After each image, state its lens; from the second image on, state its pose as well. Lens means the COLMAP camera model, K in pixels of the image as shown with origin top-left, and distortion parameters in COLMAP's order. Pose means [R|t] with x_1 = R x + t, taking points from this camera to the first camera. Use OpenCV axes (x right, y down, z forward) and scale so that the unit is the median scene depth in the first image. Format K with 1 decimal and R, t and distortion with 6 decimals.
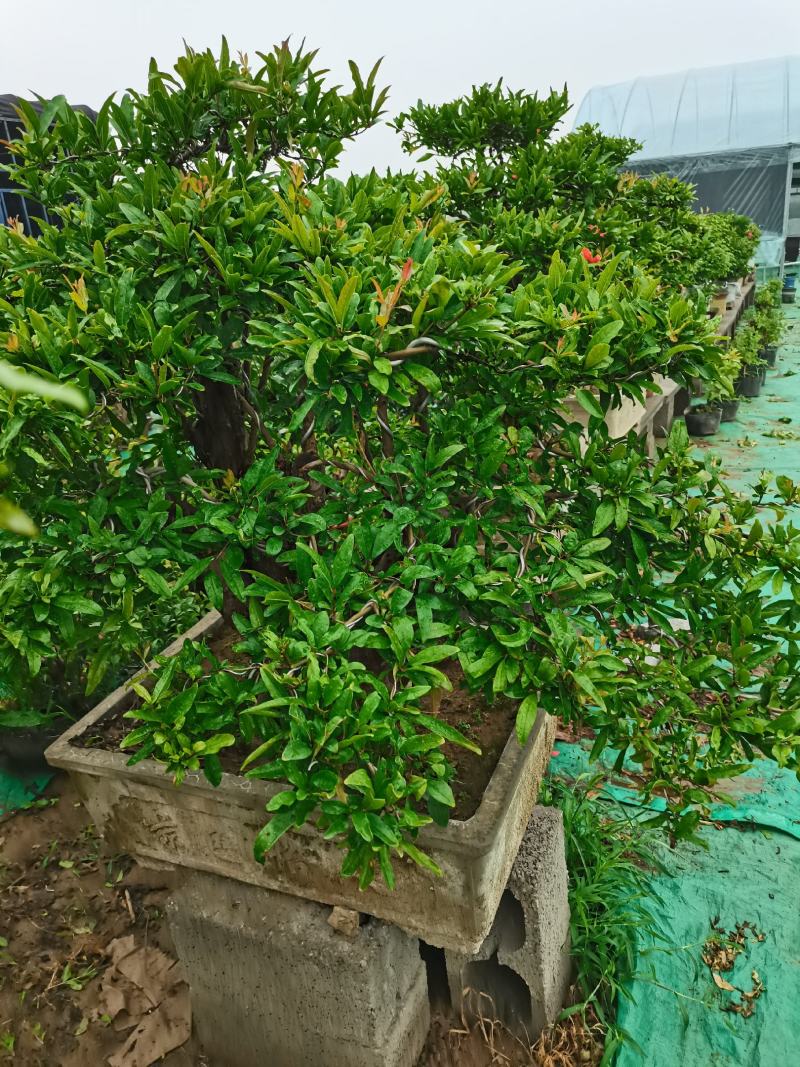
lens RADIAL K [[823.6, 0, 406.9], [0, 823.6, 531.2], [0, 0, 1]] dist [0.057184, -0.059047]
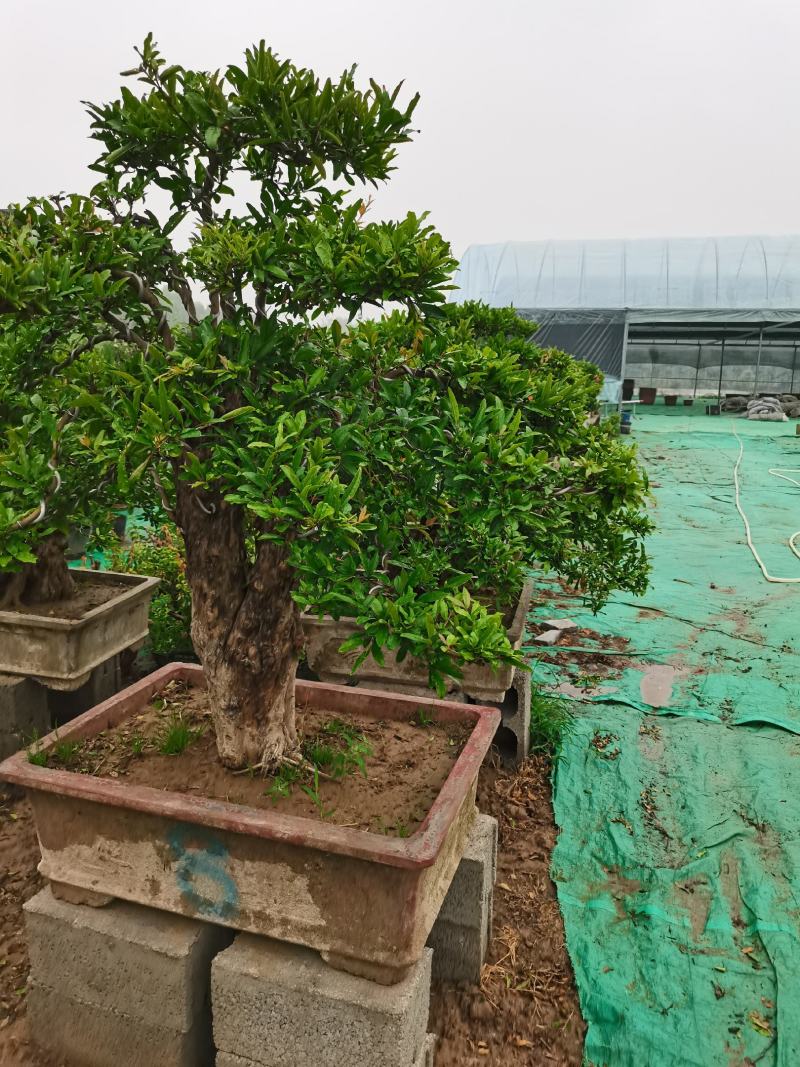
lens RADIAL K [[823.6, 0, 406.9], [0, 823.6, 531.2], [0, 0, 1]] dist [0.057184, -0.059047]
pose [[0.984221, 0.054925, 0.168205, -0.050627], [-0.033666, 0.991366, -0.126727, 0.030012], [-0.173714, 0.119065, 0.977572, -0.106022]]
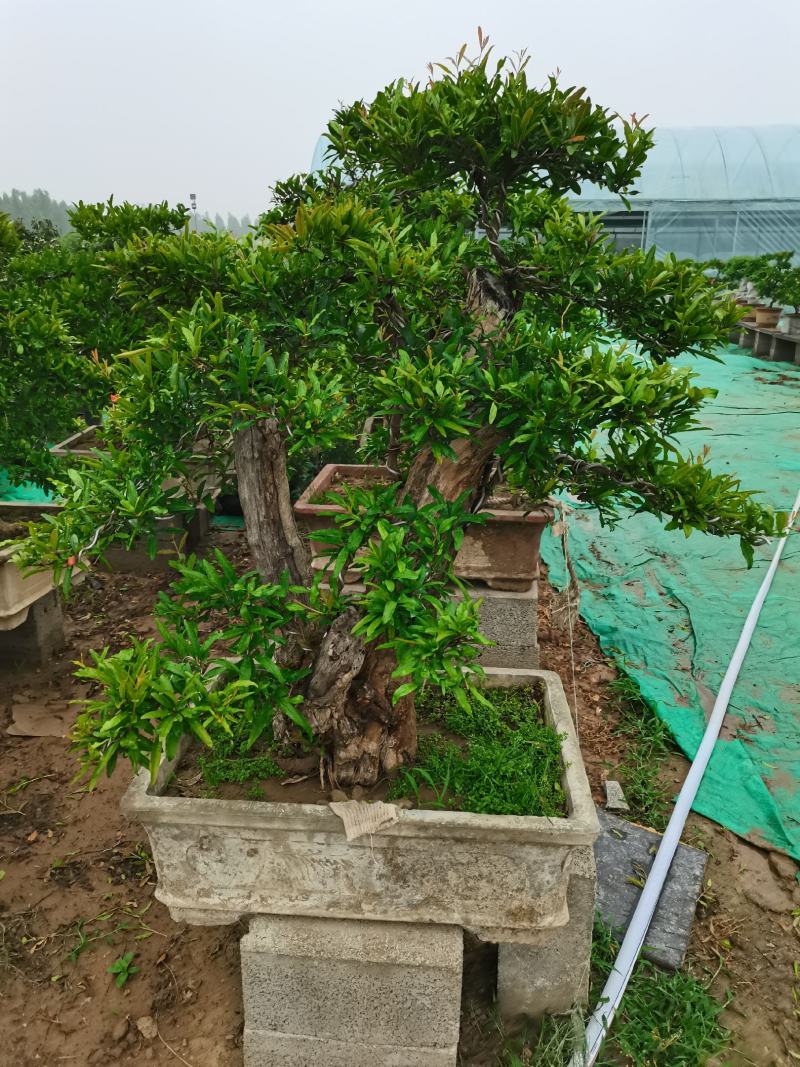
lens RADIAL K [[823.6, 0, 406.9], [0, 823.6, 531.2], [0, 0, 1]] dist [0.057184, -0.059047]
pose [[0.933917, -0.048085, 0.354242, -0.113874], [0.052820, 0.998597, -0.003703, 0.051753], [-0.353567, 0.022170, 0.935147, -0.162455]]
